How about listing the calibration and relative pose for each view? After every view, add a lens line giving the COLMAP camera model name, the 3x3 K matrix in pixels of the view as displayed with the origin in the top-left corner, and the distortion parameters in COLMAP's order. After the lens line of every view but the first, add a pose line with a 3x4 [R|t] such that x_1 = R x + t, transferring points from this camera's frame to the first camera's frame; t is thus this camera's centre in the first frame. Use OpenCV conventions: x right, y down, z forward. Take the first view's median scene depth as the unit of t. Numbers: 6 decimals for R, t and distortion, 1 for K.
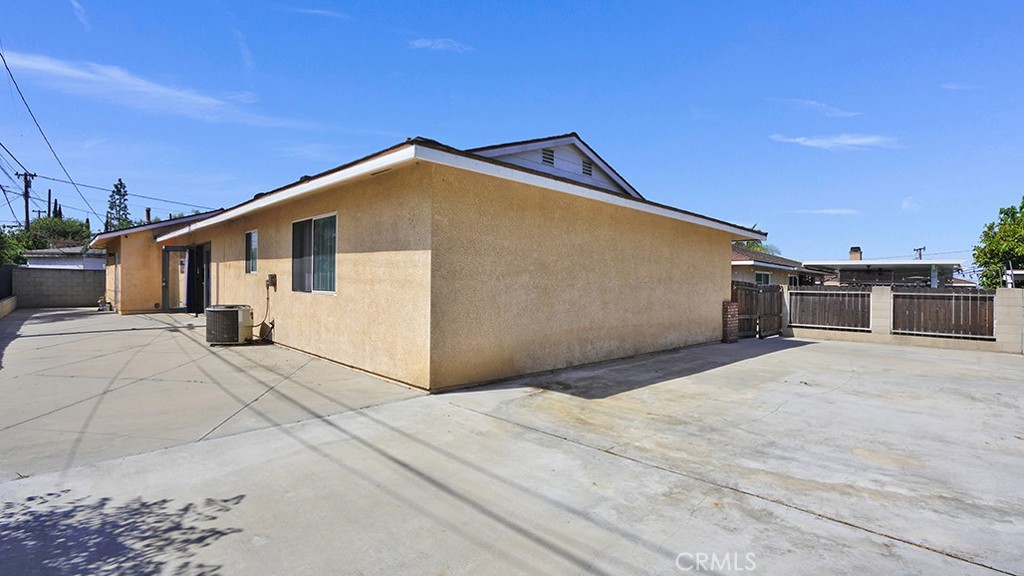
lens RADIAL K [[492.0, 0, 514.6], [0, 492.0, 295.3], [0, 0, 1]] dist [-0.047995, 0.015420]
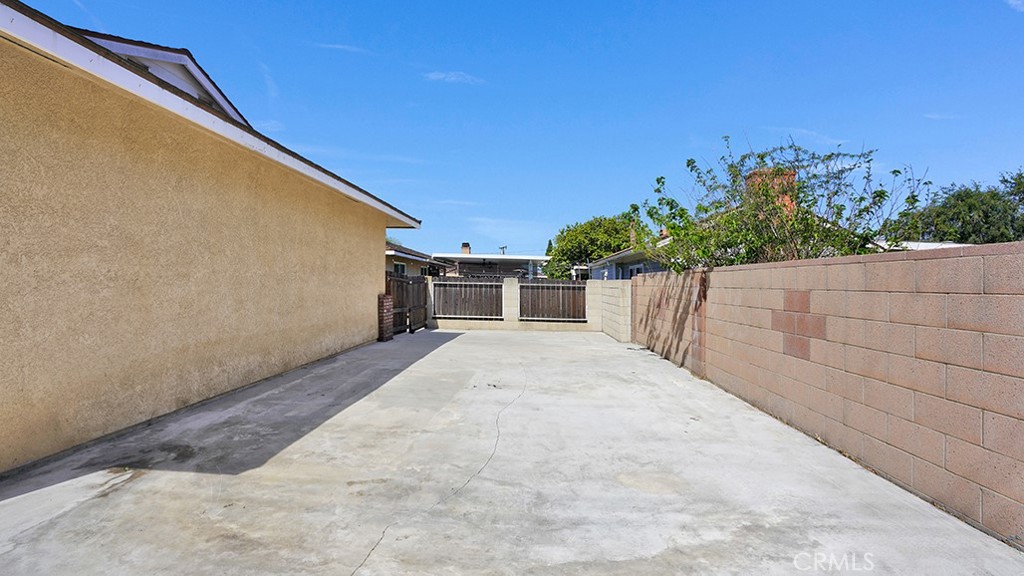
lens RADIAL K [[492.0, 0, 517.2], [0, 492.0, 278.5], [0, 0, 1]] dist [-0.047995, 0.015420]
pose [[0.729285, 0.002822, 0.684204, 0.005296], [0.007620, 0.999896, -0.012246, -0.005227], [-0.684167, 0.014144, 0.729188, 0.261640]]
